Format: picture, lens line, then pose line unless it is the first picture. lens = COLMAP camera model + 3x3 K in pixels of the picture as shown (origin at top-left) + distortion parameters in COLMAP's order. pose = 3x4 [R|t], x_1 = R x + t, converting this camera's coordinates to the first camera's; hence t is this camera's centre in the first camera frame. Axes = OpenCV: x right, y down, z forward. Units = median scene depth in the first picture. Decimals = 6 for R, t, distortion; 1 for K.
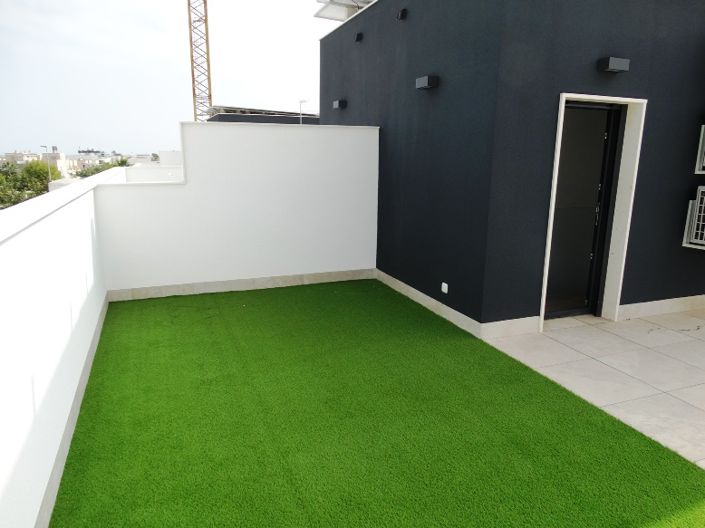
lens RADIAL K [[492.5, 0, 352.5], [0, 492.5, 264.0], [0, 0, 1]] dist [0.007633, -0.021984]
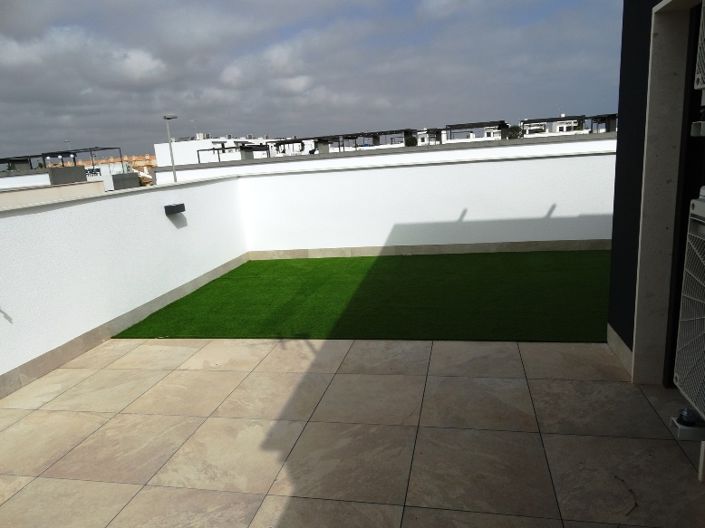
lens RADIAL K [[501.2, 0, 352.5], [0, 501.2, 264.0], [0, 0, 1]] dist [0.000636, 0.000447]
pose [[-0.554777, 0.214811, -0.803790, 1.406279], [-0.116988, 0.936356, 0.330984, -0.241678], [0.823733, 0.277656, -0.494338, 1.260015]]
